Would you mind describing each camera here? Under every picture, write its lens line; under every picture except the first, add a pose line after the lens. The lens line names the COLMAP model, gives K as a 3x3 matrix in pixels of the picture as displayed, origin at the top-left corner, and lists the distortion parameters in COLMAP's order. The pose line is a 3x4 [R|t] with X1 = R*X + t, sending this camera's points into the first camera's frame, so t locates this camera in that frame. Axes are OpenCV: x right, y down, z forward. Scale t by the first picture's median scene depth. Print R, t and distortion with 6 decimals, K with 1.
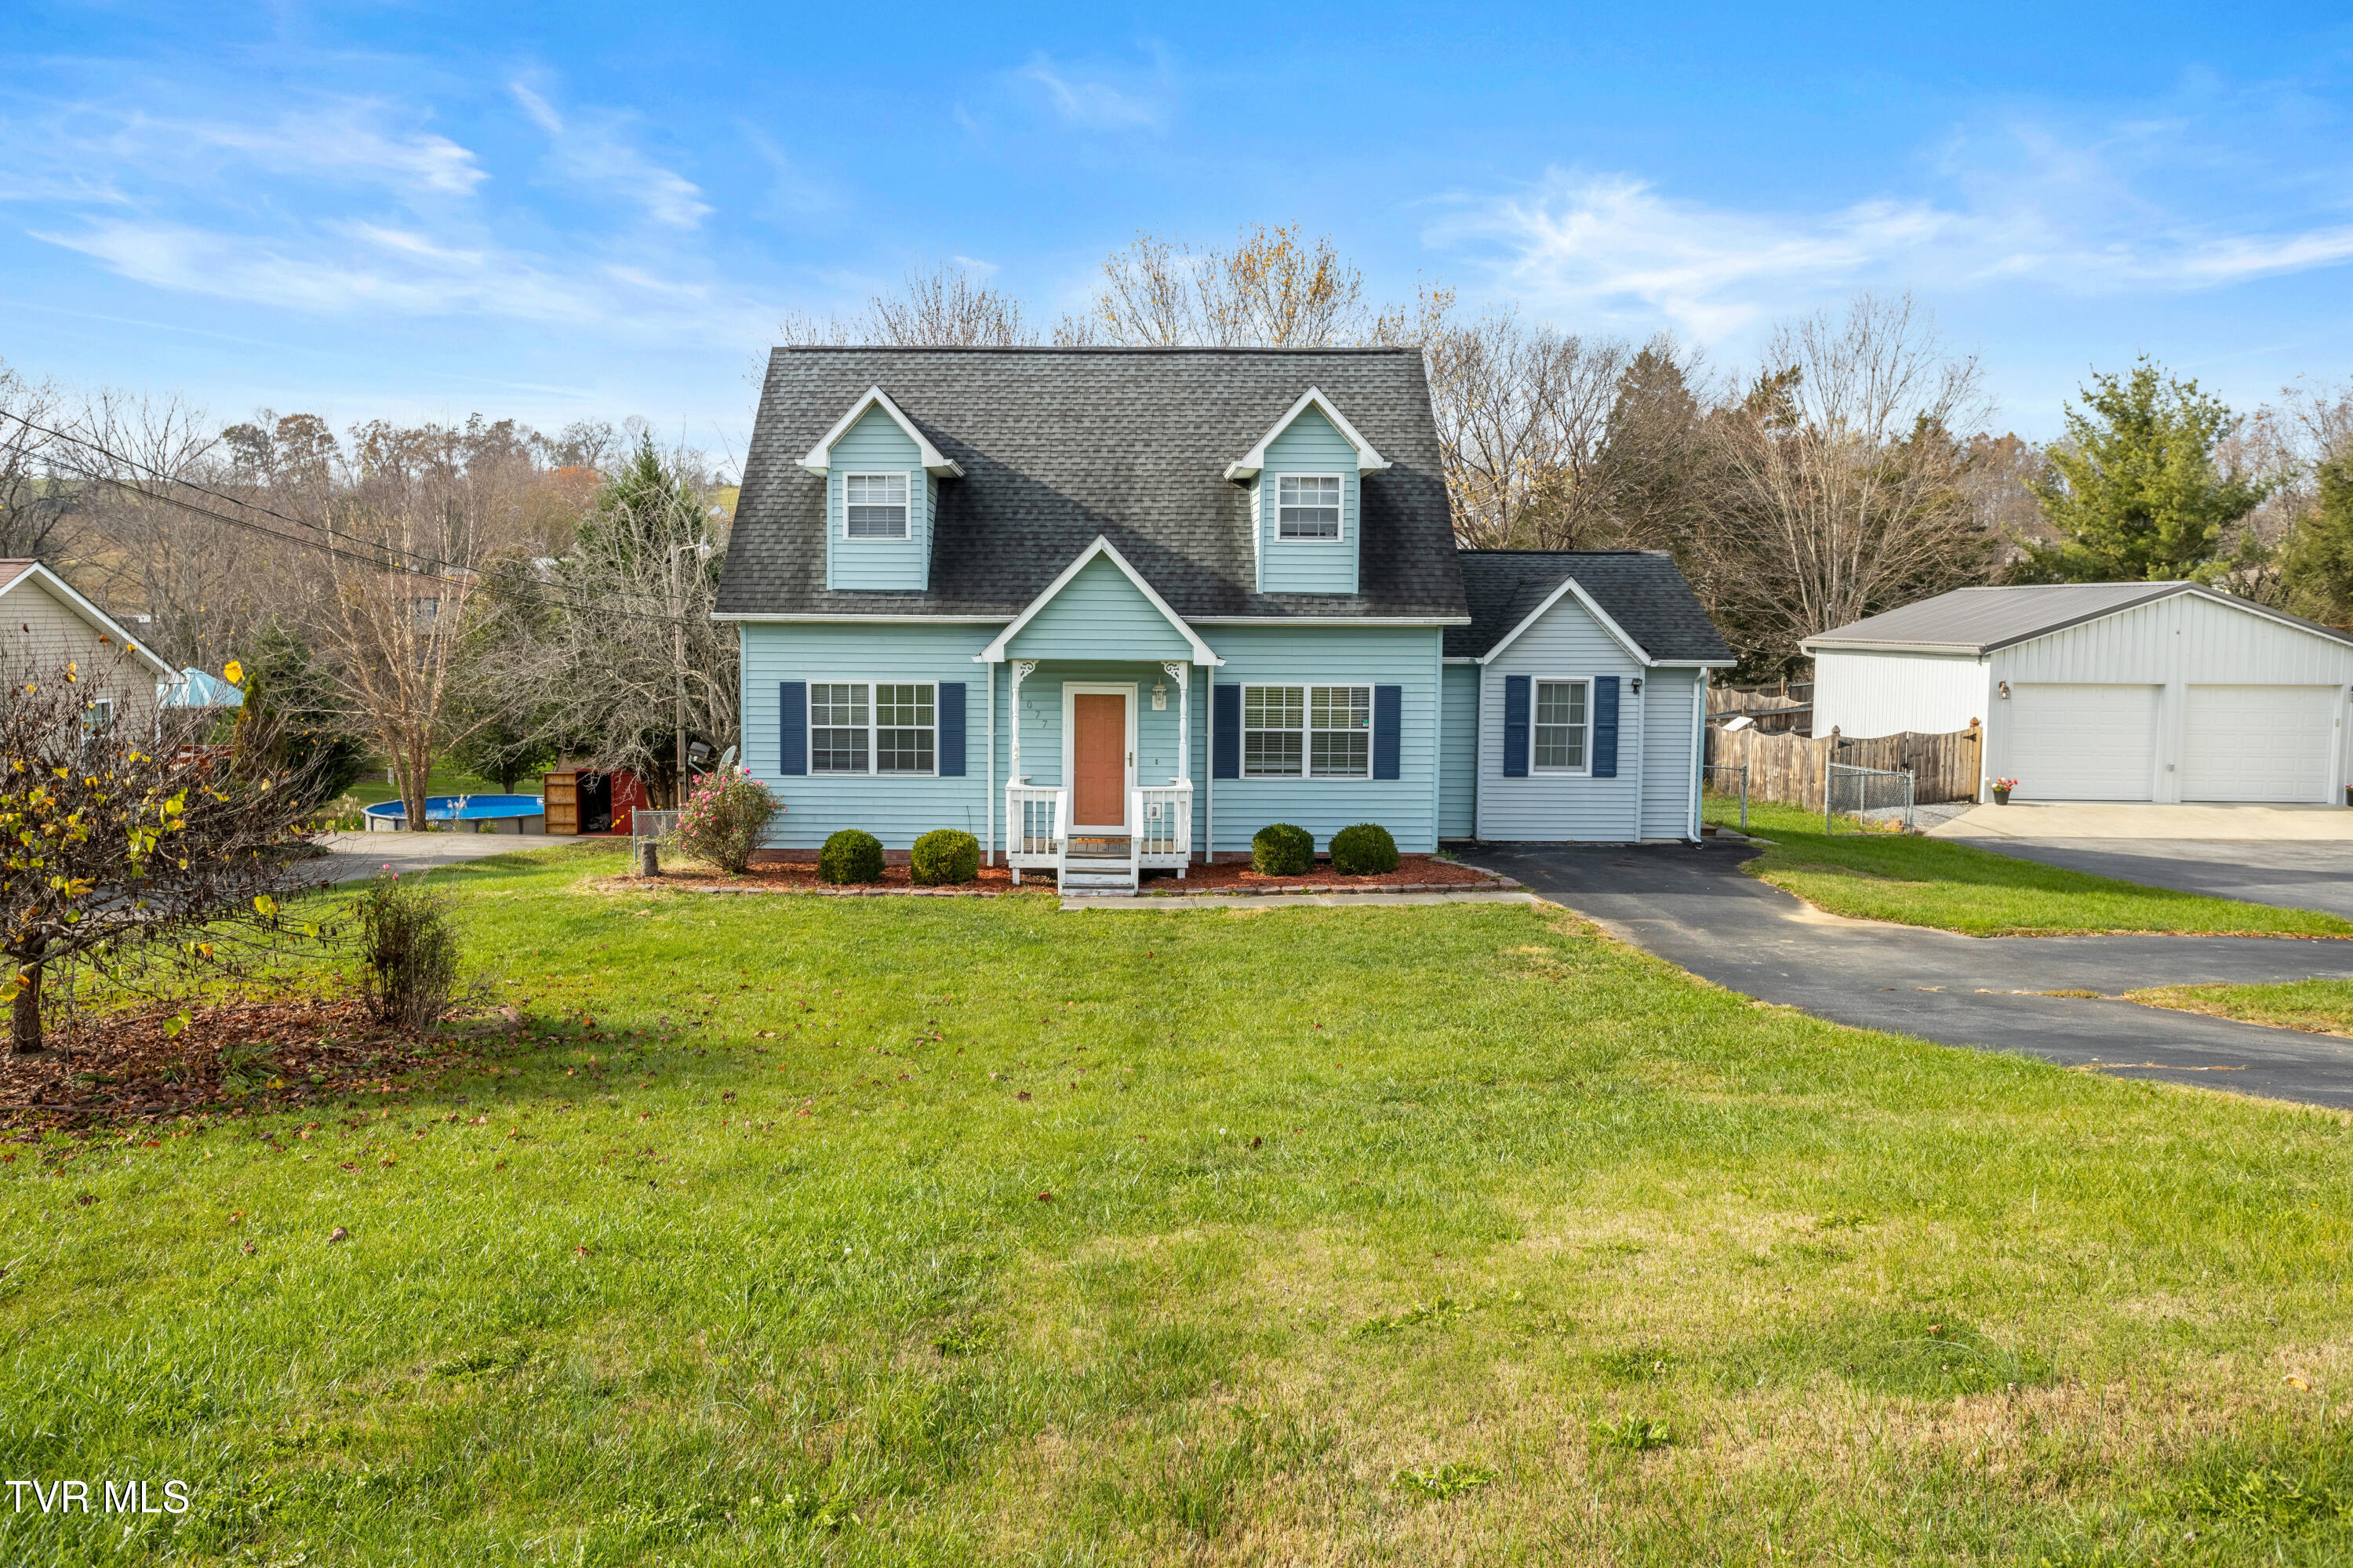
lens RADIAL K [[1676.4, 0, 1080.4], [0, 1676.4, 1000.1], [0, 0, 1]] dist [0.008895, 0.006134]
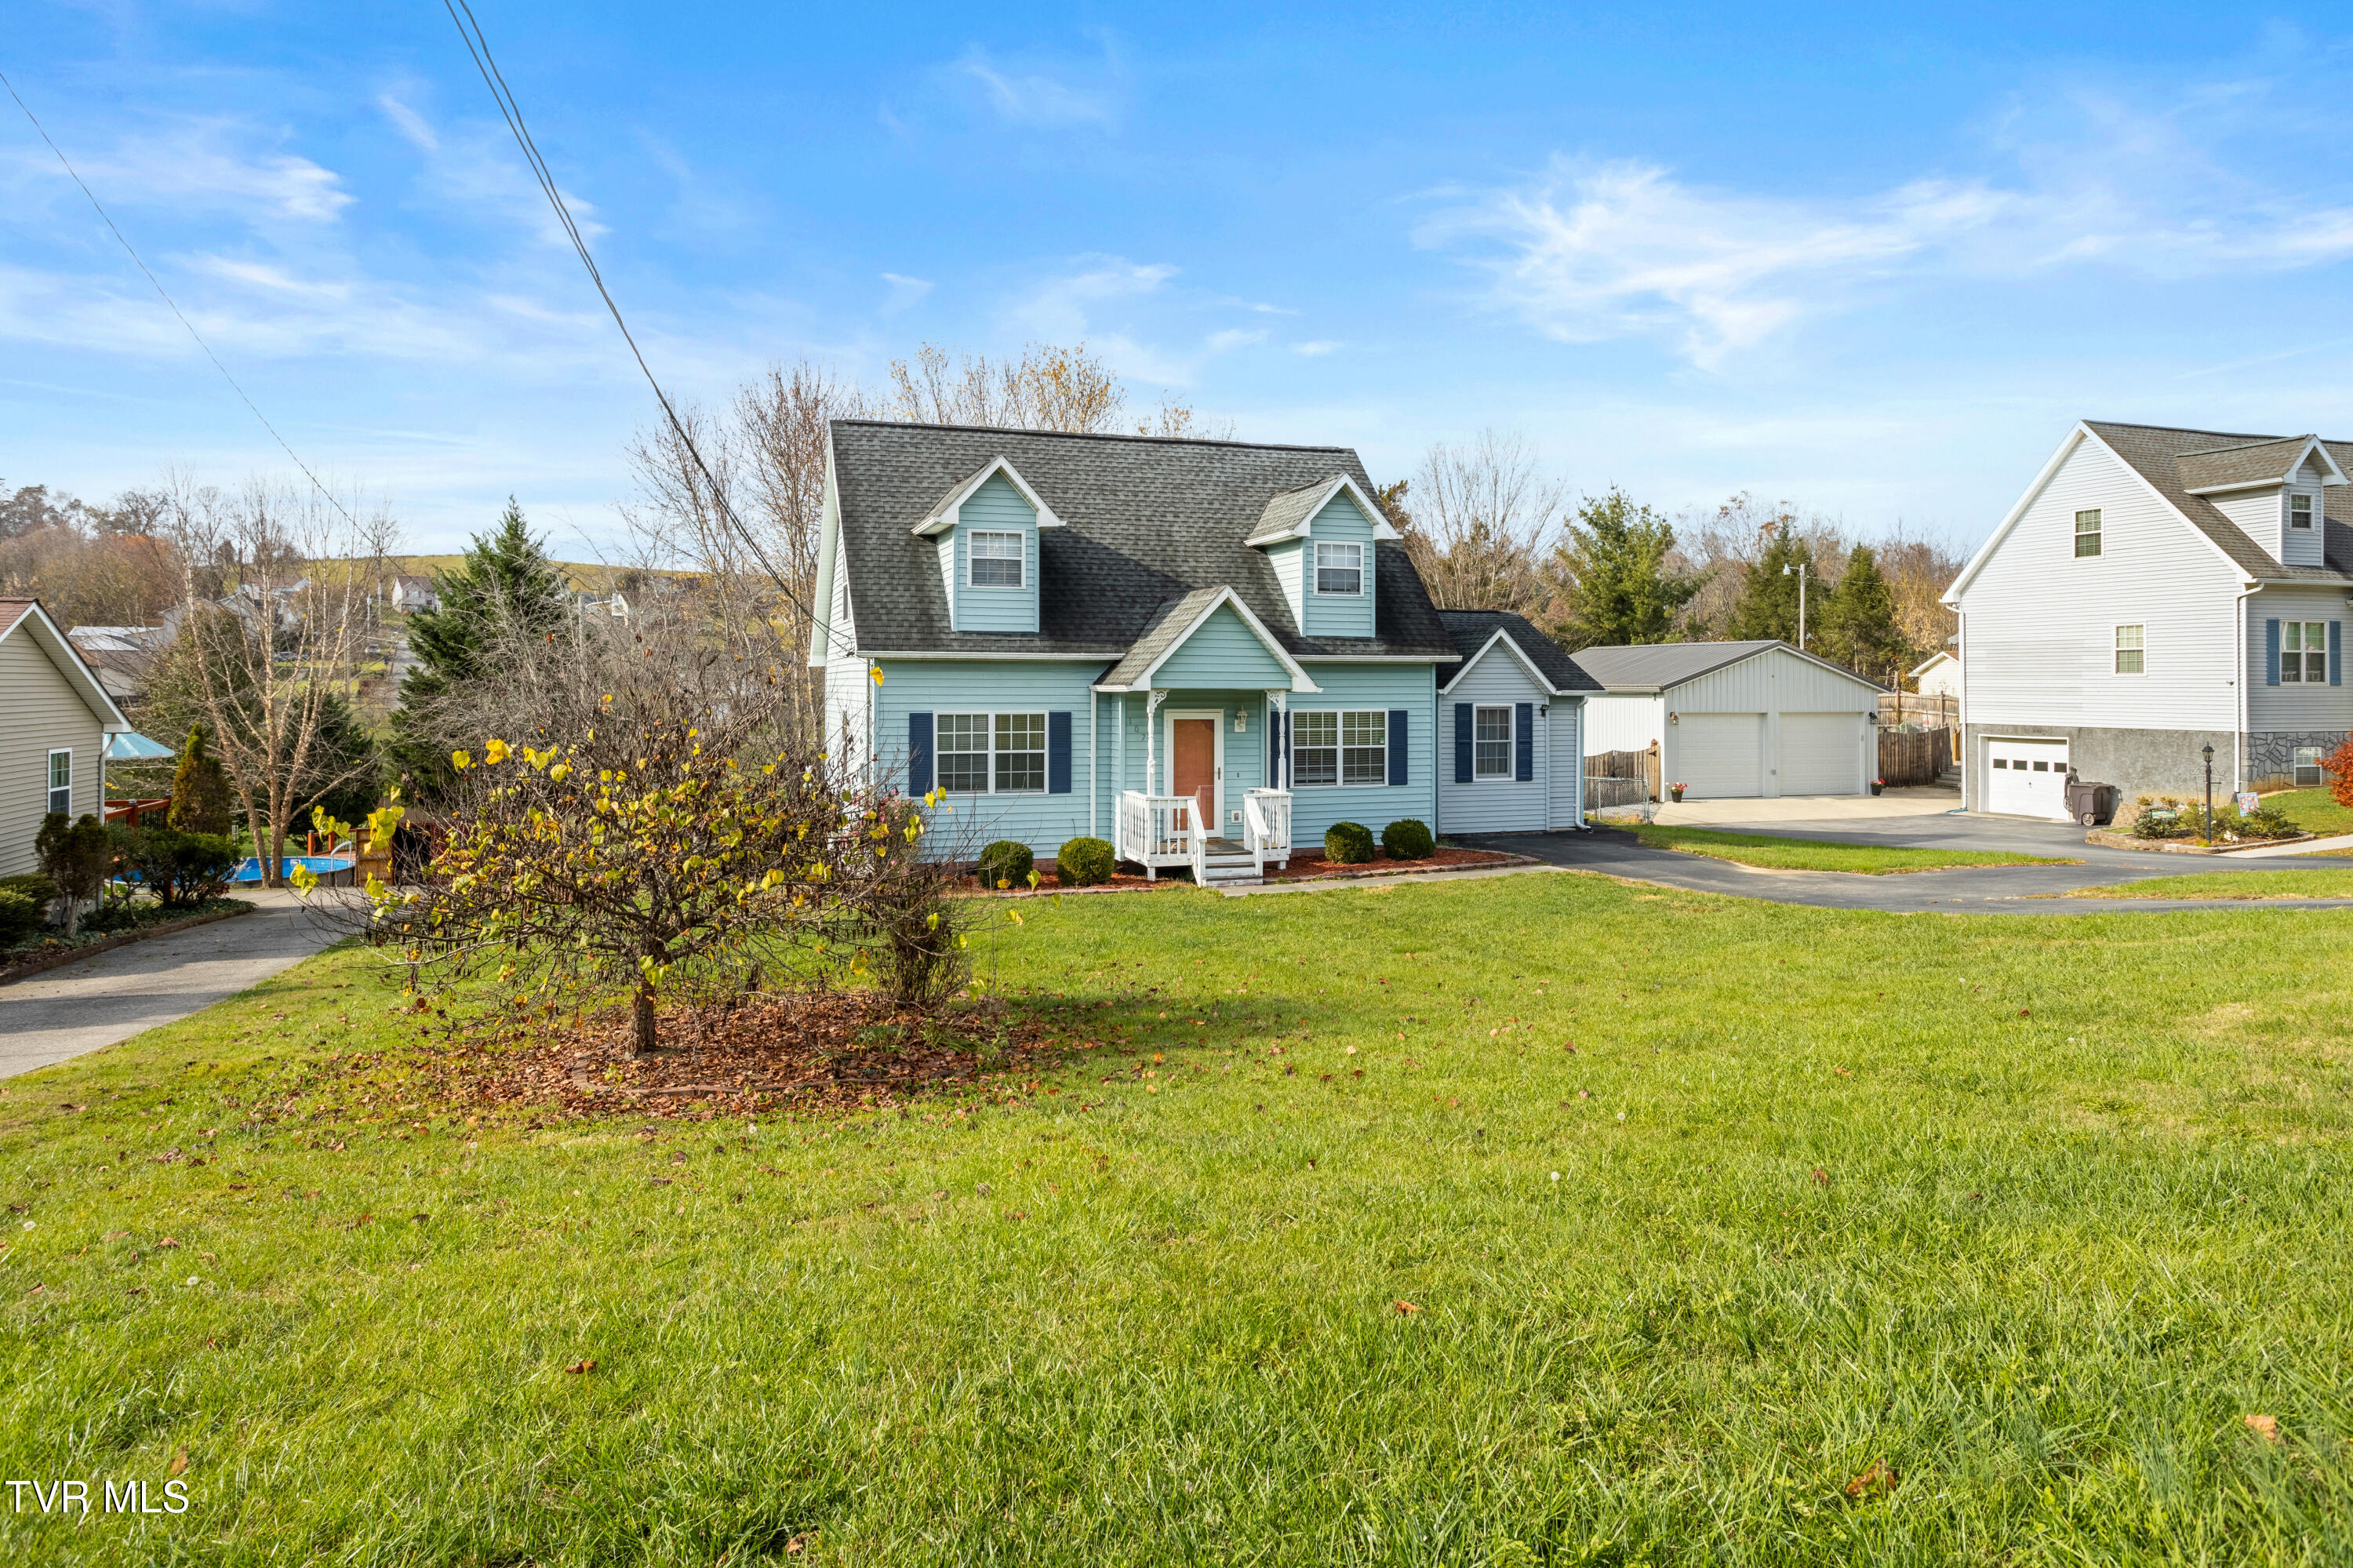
lens RADIAL K [[1512.2, 0, 1175.0], [0, 1512.2, 894.8], [0, 0, 1]] dist [-0.004127, -0.002081]
pose [[0.936379, -0.053364, 0.346911, -0.365374], [0.083603, 0.993837, -0.072785, 0.016371], [-0.340889, 0.097157, 0.935069, 0.020548]]
